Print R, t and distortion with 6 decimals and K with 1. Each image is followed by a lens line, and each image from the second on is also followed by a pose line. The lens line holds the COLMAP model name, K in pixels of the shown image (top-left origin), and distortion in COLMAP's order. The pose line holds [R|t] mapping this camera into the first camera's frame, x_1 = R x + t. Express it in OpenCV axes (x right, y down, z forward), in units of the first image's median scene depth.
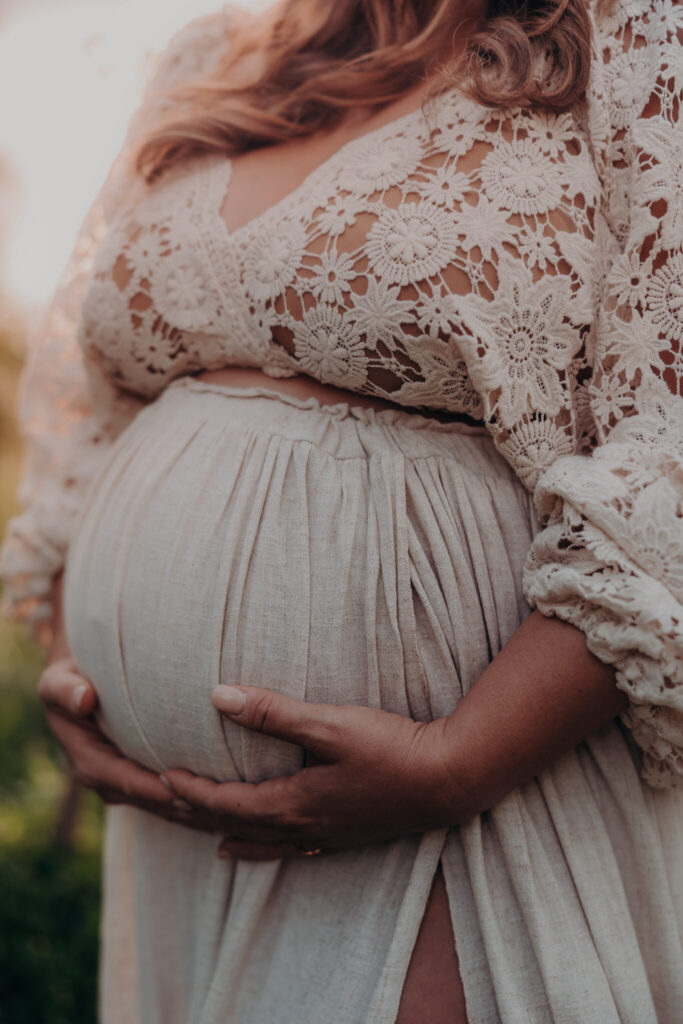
lens RADIAL K [[1084.7, 0, 341.5], [0, 1084.7, 512.0], [0, 0, 1]] dist [0.007049, 0.014274]
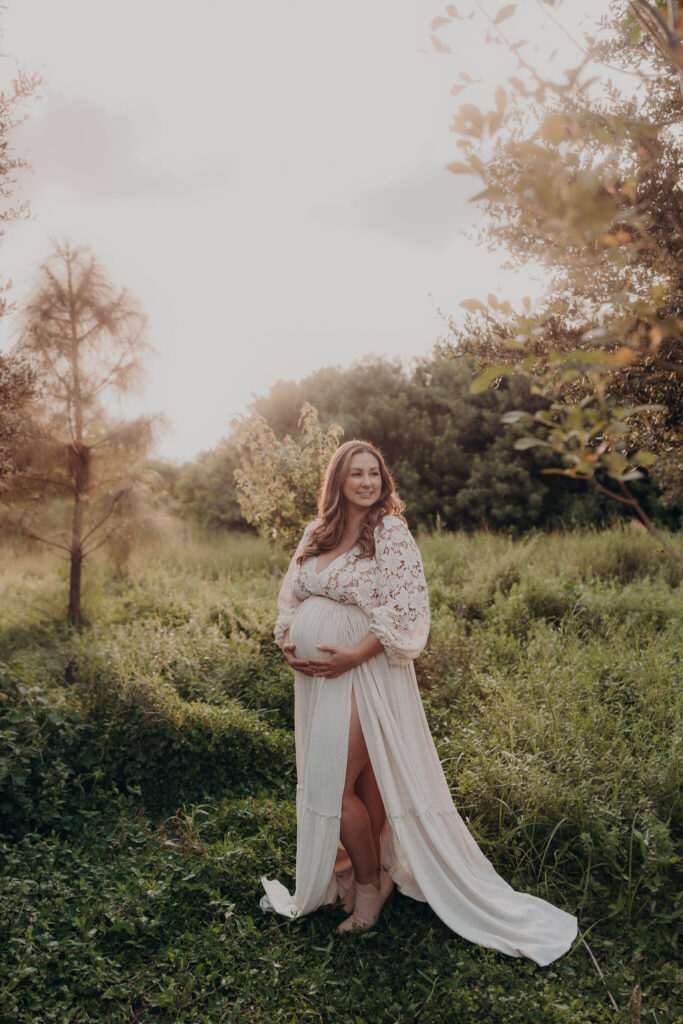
lens RADIAL K [[1084.7, 0, 341.5], [0, 1084.7, 512.0], [0, 0, 1]] dist [0.007049, 0.014274]
pose [[0.995048, -0.062562, -0.077242, 0.541236], [0.055610, 0.994469, -0.089096, -0.064171], [0.082389, 0.084359, 0.993023, -5.215278]]
